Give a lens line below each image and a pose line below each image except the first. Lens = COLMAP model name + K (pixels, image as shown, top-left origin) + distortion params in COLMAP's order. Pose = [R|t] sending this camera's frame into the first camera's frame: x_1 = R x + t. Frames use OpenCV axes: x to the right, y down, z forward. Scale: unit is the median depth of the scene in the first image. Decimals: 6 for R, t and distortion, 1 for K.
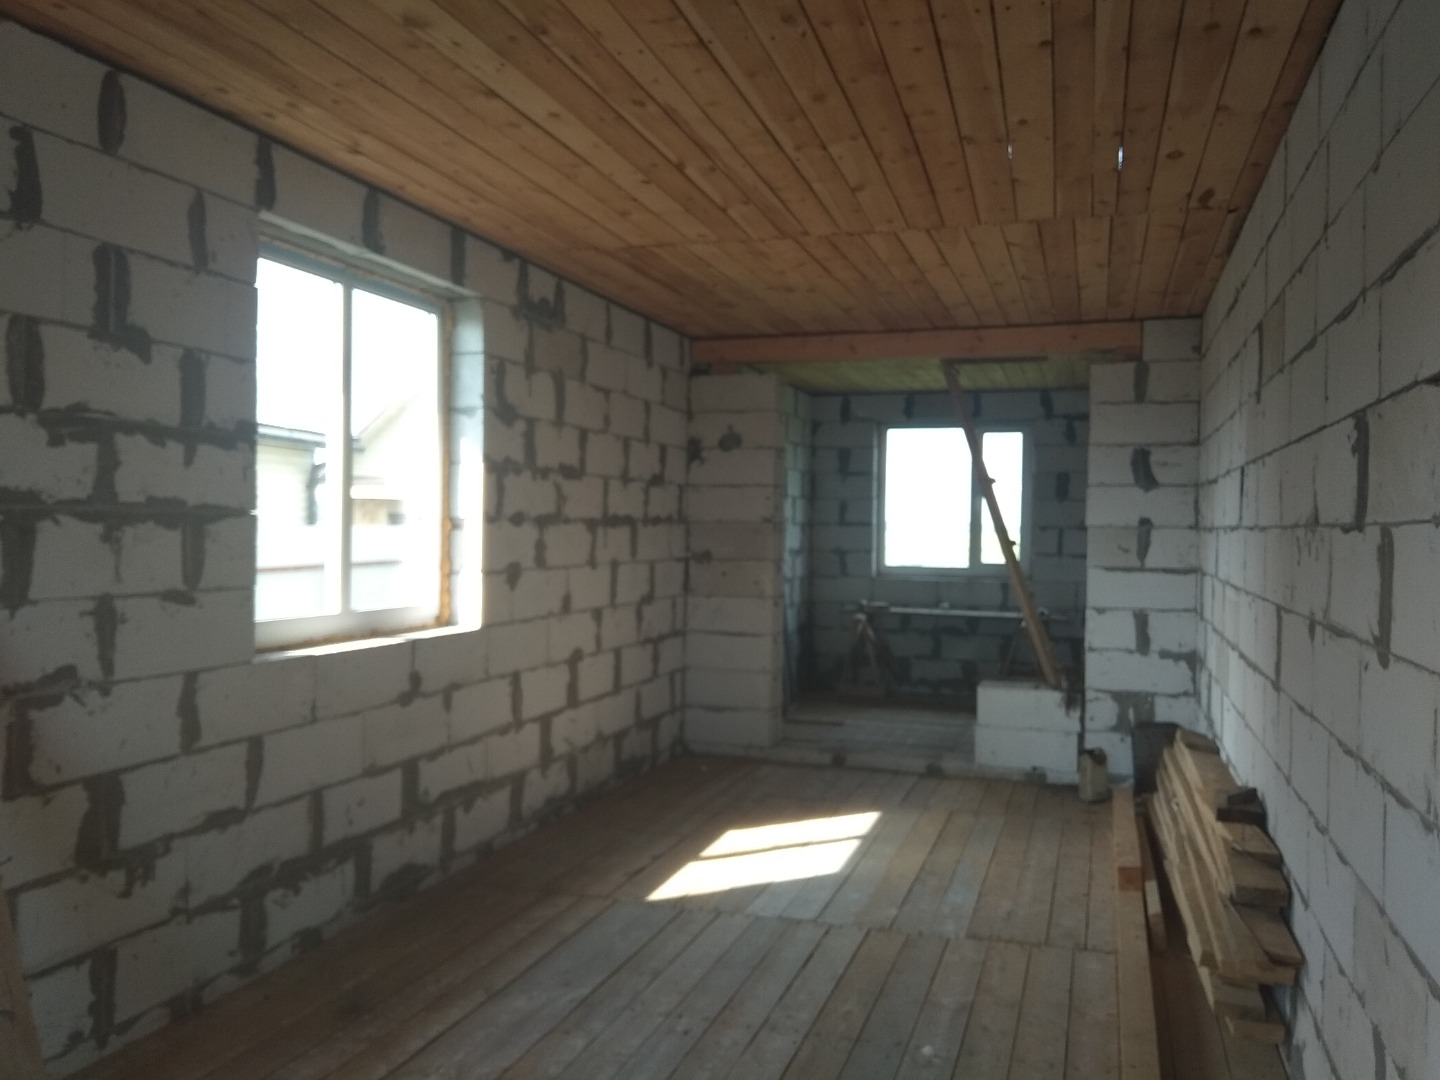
lens RADIAL K [[1155.3, 0, 722.8], [0, 1155.3, 541.7], [0, 0, 1]] dist [0.088969, -0.124380]
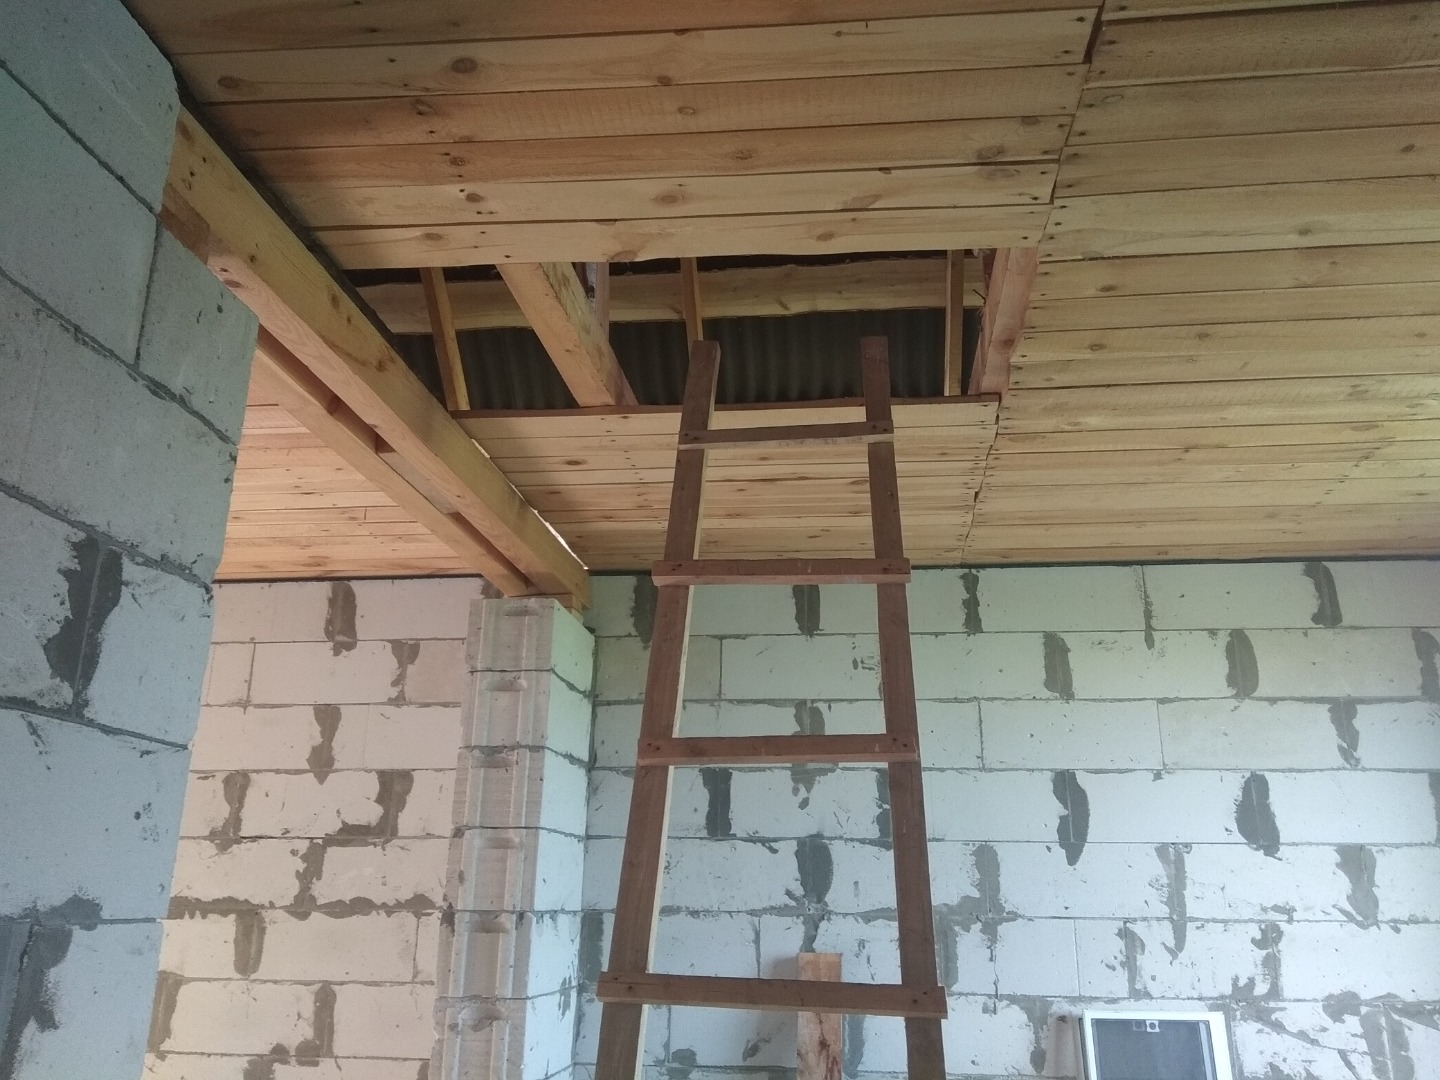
lens RADIAL K [[1155.3, 0, 737.3], [0, 1155.3, 537.1], [0, 0, 1]] dist [0.088969, -0.124380]
pose [[0.202020, -0.303085, -0.931304, 0.750263], [-0.023464, 0.949140, -0.313980, -0.018870], [0.979100, 0.085282, 0.184634, 1.374686]]
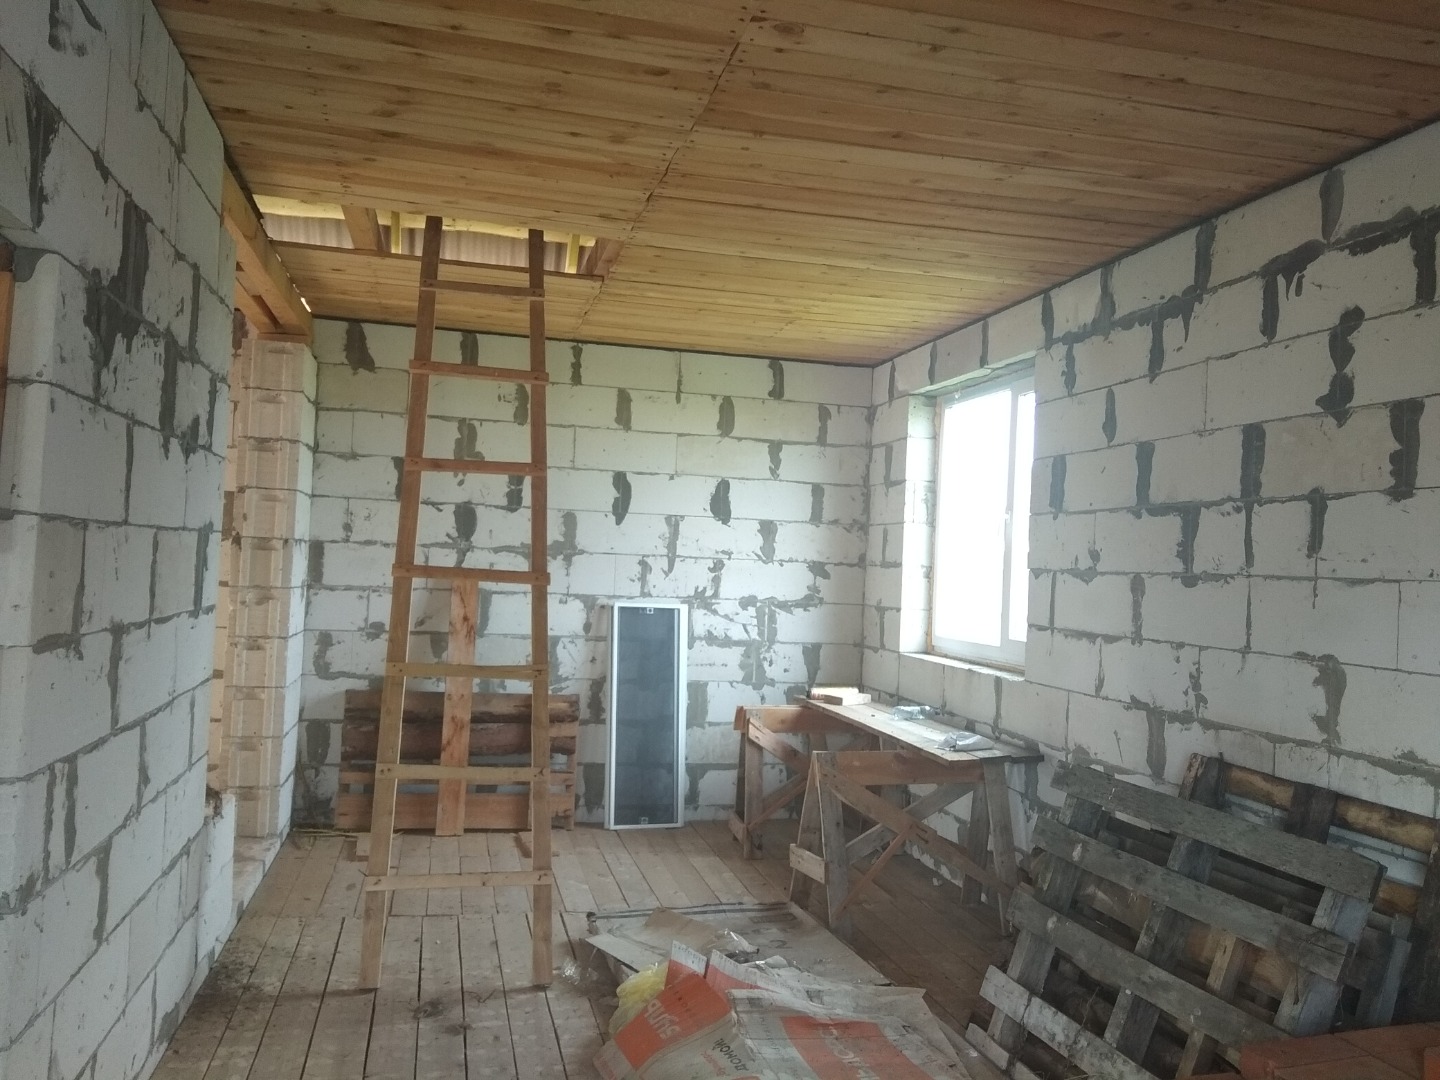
lens RADIAL K [[1155.3, 0, 719.4], [0, 1155.3, 534.2], [0, 0, 1]] dist [0.088969, -0.124380]
pose [[0.515584, -0.012962, -0.856741, 1.168319], [-0.049748, 0.997746, -0.045034, 0.001583], [0.855394, 0.065840, 0.513777, 1.188059]]
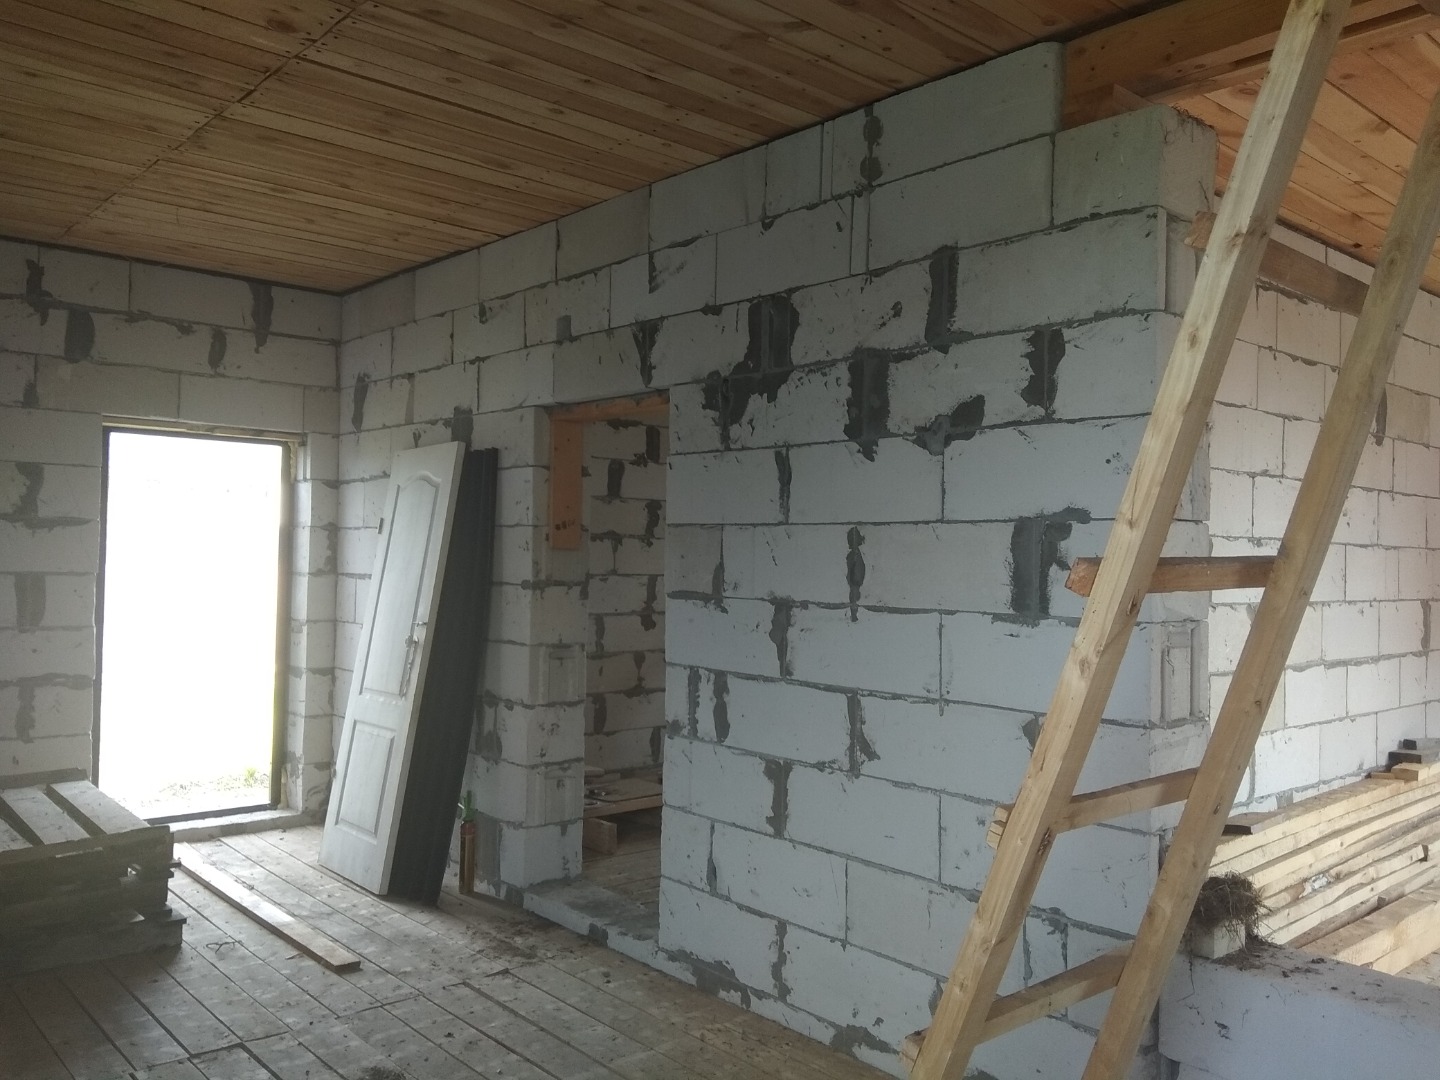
lens RADIAL K [[1155.3, 0, 726.2], [0, 1155.3, 541.6], [0, 0, 1]] dist [0.088969, -0.124380]
pose [[-0.861000, -0.022248, 0.508117, 0.313898], [-0.022759, 0.999727, 0.005208, -0.005359], [-0.508095, -0.007080, -0.861272, 1.804940]]
